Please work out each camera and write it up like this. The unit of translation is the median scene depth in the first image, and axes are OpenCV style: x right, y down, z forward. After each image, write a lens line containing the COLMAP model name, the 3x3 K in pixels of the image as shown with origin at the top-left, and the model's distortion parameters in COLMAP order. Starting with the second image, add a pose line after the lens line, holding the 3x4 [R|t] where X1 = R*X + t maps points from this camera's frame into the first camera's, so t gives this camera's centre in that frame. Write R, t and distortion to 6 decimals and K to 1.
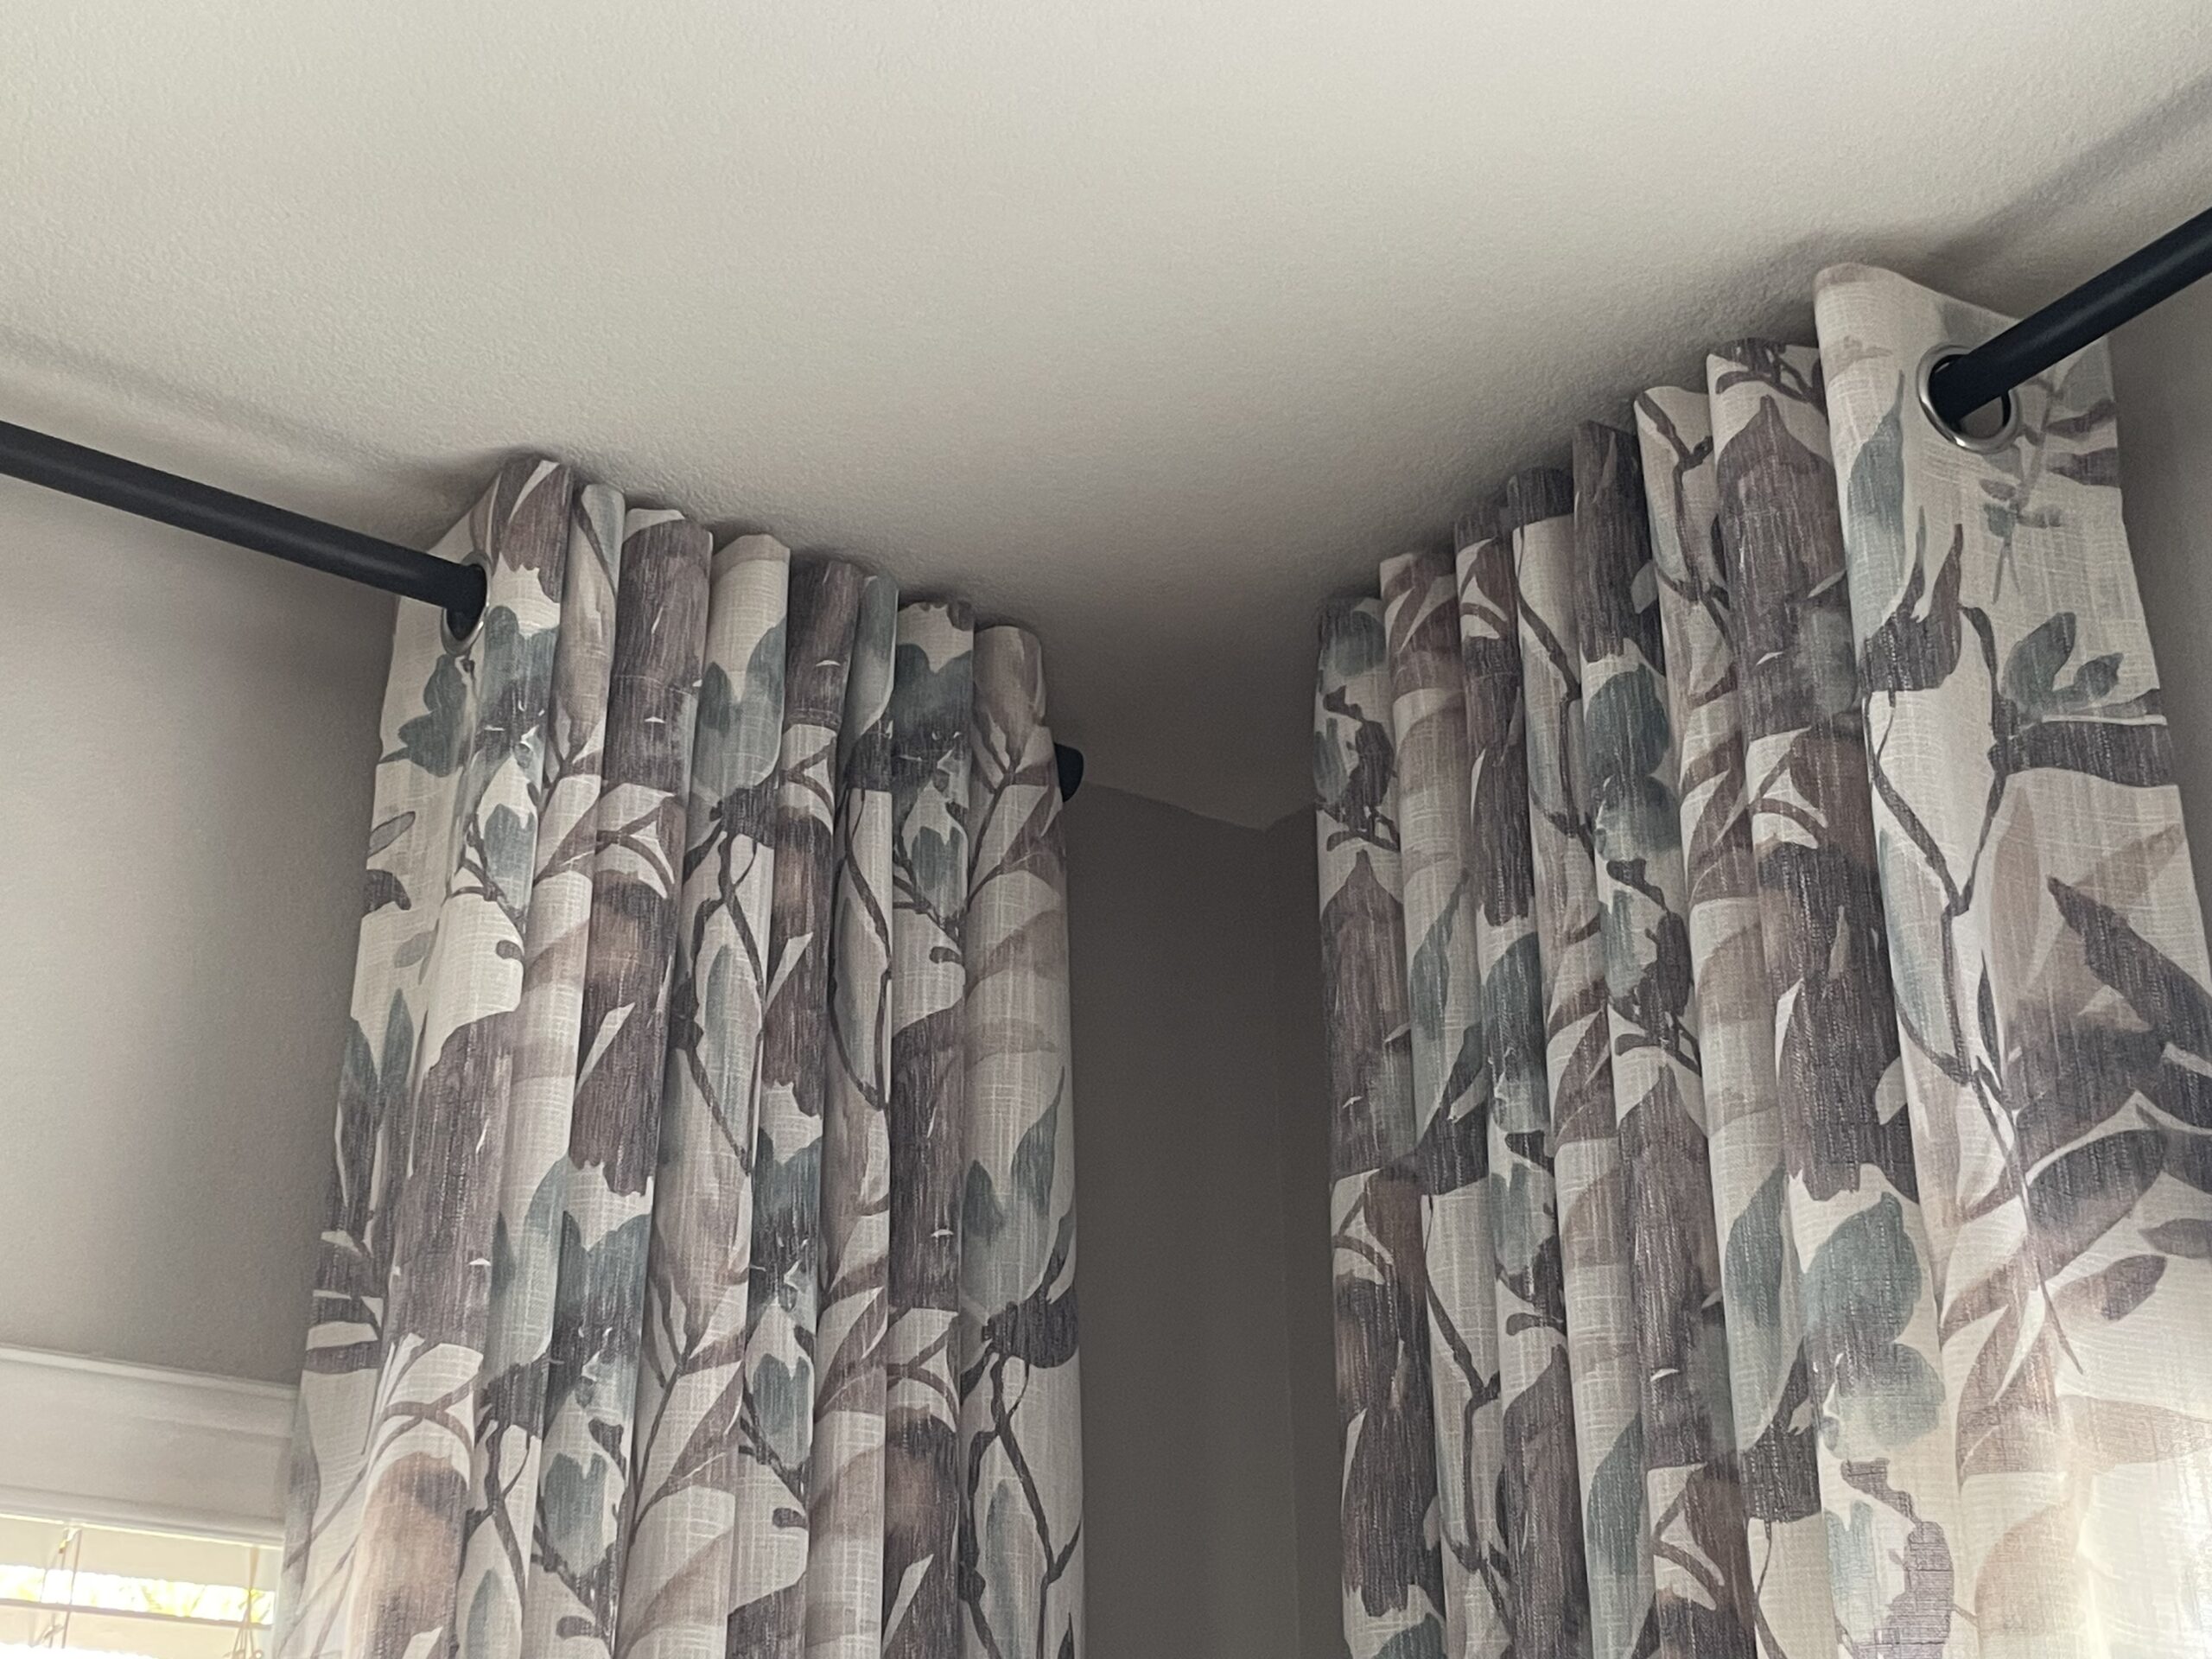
lens RADIAL K [[2806.5, 0, 1104.0], [0, 2806.5, 820.4], [0, 0, 1]] dist [0.040405, 0.000000]
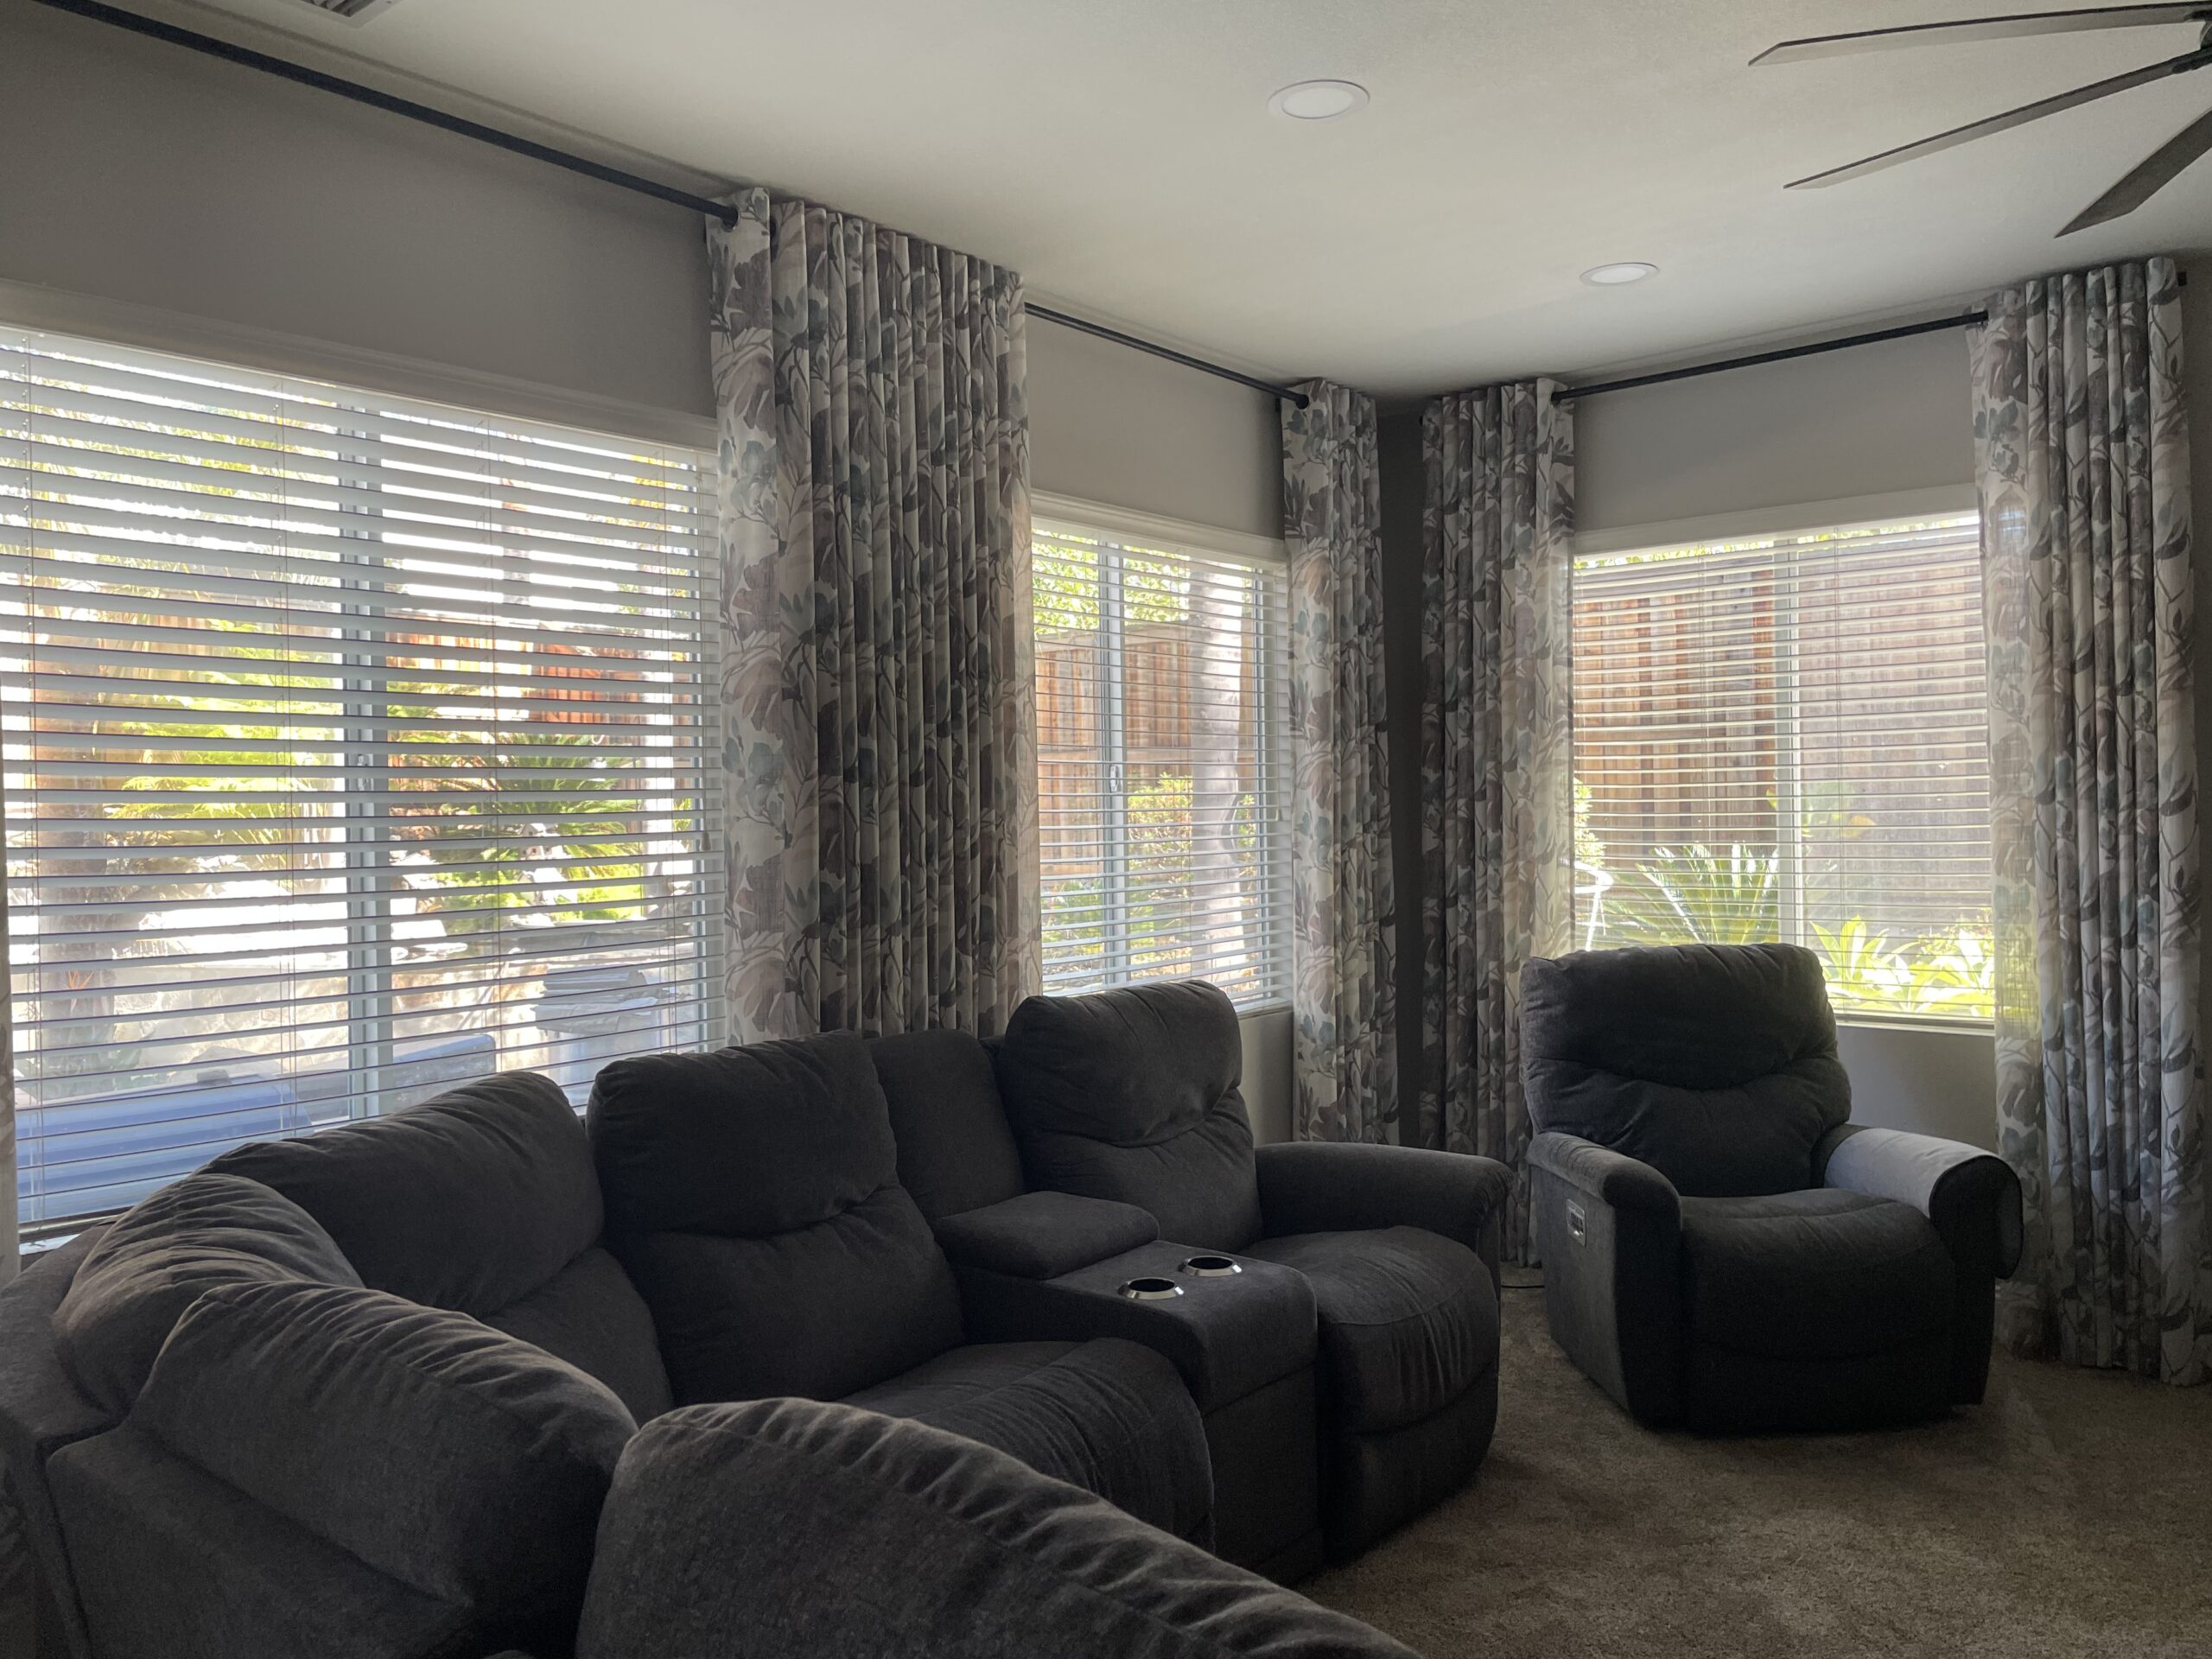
lens RADIAL K [[1668.9, 0, 1099.2], [0, 1668.9, 833.1], [0, 0, 1]] dist [0.015661, 0.002025]
pose [[0.960129, -0.022346, 0.278663, -1.782065], [-0.105278, 0.894515, 0.434464, -0.814337], [-0.258977, -0.446479, 0.856497, -2.447146]]
